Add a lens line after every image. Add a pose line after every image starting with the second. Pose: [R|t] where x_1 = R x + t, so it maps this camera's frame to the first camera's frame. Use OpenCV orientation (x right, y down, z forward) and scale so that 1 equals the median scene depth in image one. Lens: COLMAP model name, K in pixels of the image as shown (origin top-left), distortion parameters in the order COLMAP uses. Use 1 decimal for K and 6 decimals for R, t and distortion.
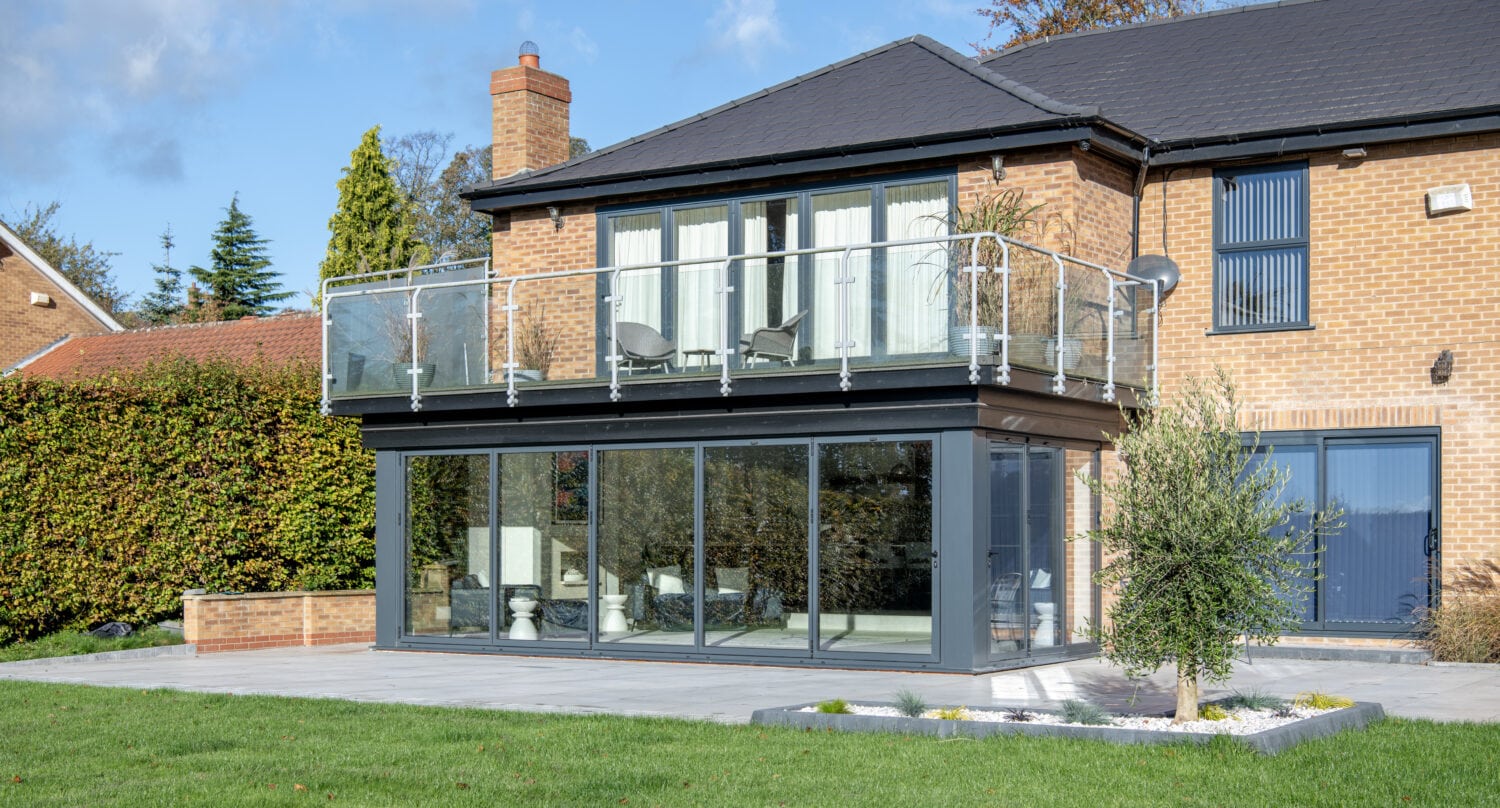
lens RADIAL K [[1943.8, 0, 750.3], [0, 1943.8, 521.1], [0, 0, 1]] dist [-0.005861, -0.009292]
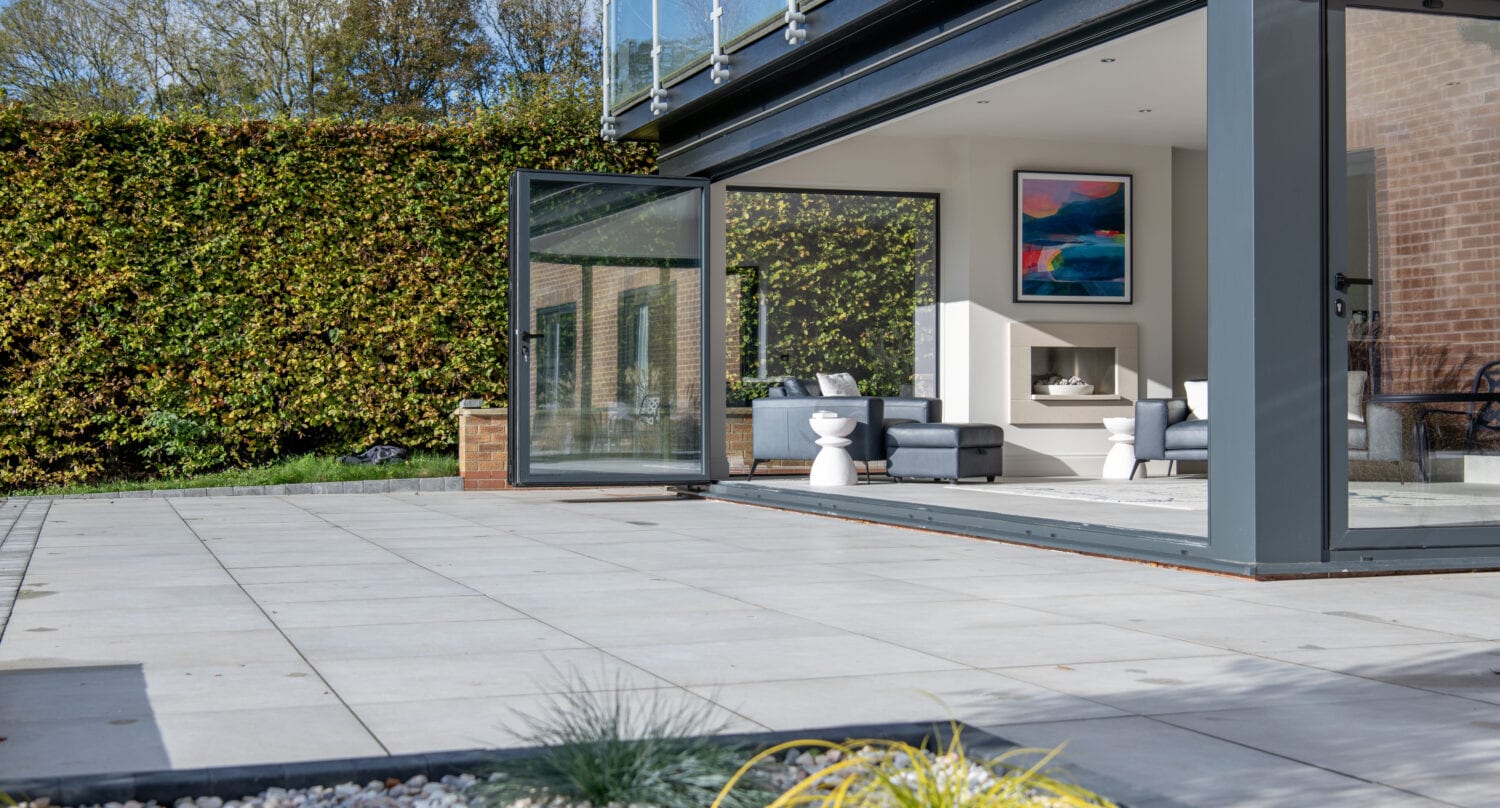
lens RADIAL K [[1902.3, 0, 747.0], [0, 1902.3, 320.0], [0, 0, 1]] dist [-0.009161, -0.015109]
pose [[0.784095, -0.027941, -0.620012, 0.218664], [0.005824, 0.999273, -0.037668, 0.031726], [0.620614, 0.025924, 0.783688, 0.508490]]
